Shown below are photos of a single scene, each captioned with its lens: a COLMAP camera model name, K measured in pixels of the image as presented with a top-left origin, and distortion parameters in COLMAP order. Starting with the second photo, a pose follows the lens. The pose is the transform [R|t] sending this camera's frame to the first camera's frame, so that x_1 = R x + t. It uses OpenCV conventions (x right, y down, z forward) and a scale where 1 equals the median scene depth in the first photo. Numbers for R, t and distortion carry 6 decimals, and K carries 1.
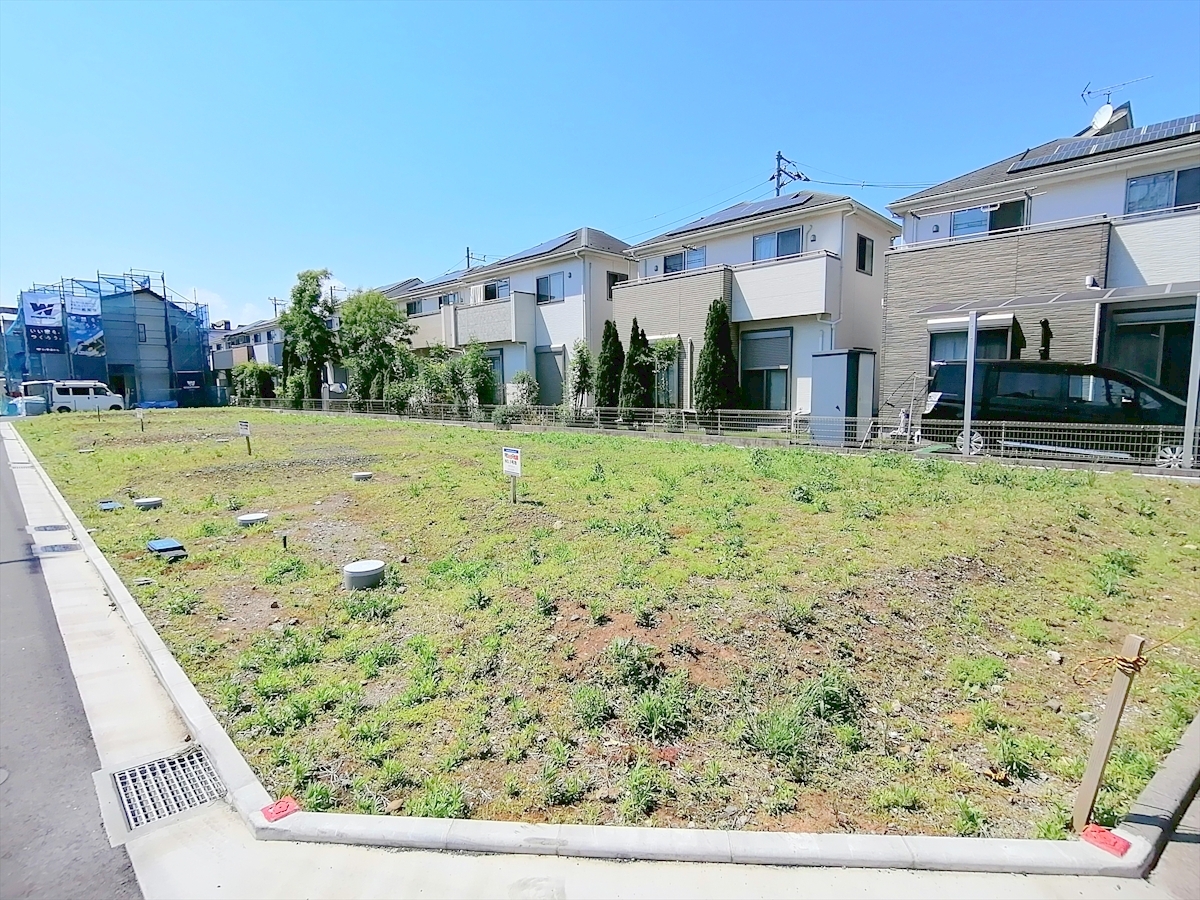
lens RADIAL K [[592.7, 0, 596.4], [0, 592.7, 456.3], [0, 0, 1]] dist [0.009521, -0.014929]
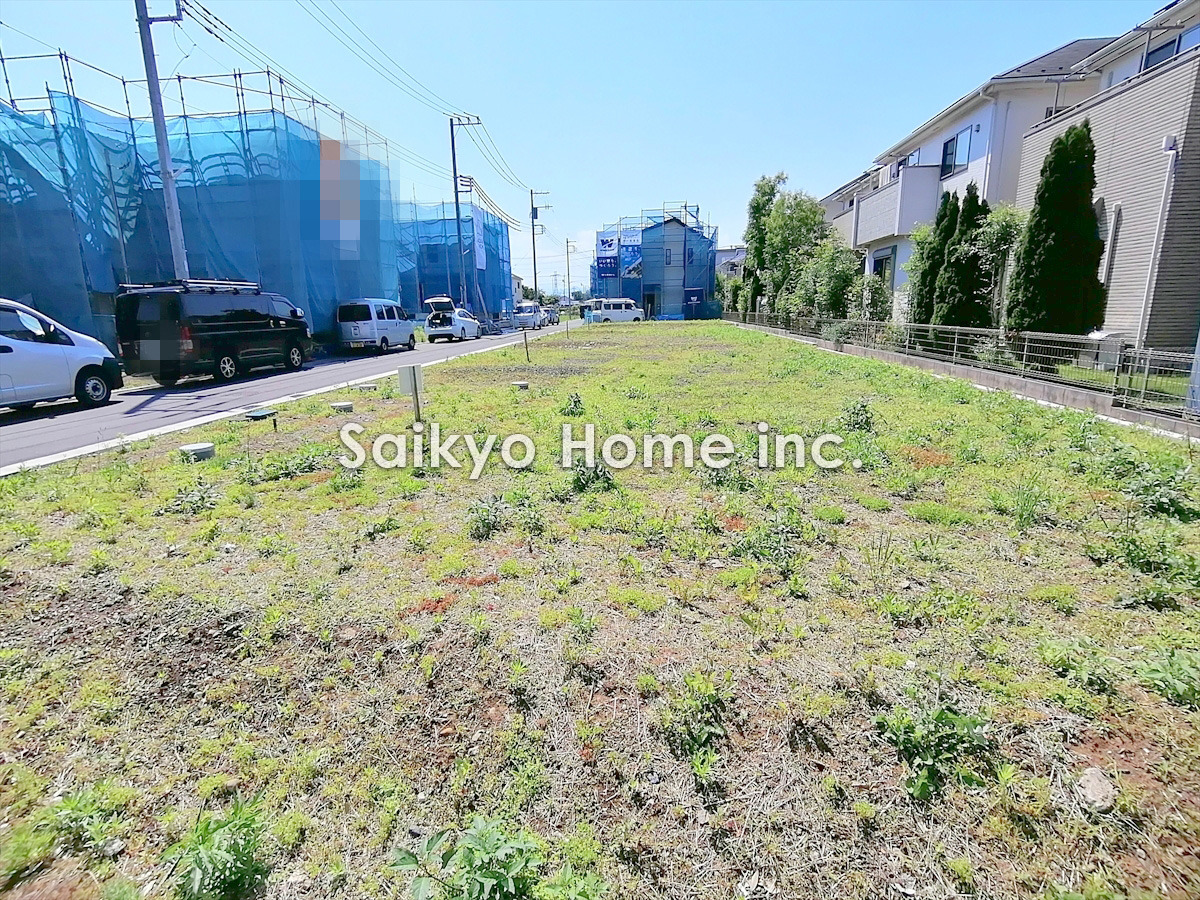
lens RADIAL K [[592.7, 0, 598.7], [0, 592.7, 449.3], [0, 0, 1]] dist [0.009521, -0.014929]
pose [[0.624874, 0.176184, -0.760586, 0.271847], [-0.076203, 0.983317, 0.165171, -0.020569], [0.776997, -0.045253, 0.627875, 0.215457]]
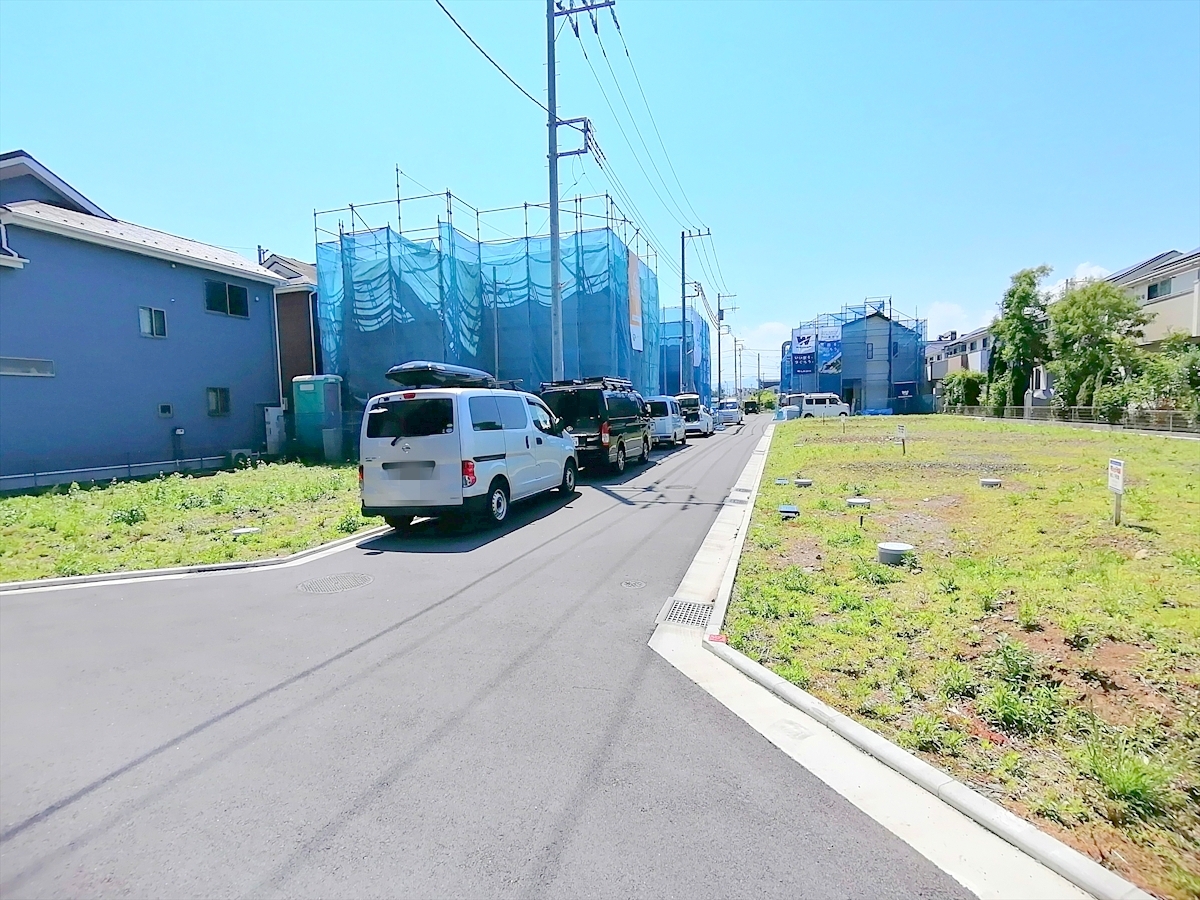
lens RADIAL K [[592.7, 0, 597.7], [0, 592.7, 454.8], [0, 0, 1]] dist [0.009521, -0.014929]
pose [[0.456240, 0.064262, -0.887533, 0.089422], [-0.079210, 0.996363, 0.031423, 0.003894], [0.886324, 0.055965, 0.459671, -0.015062]]
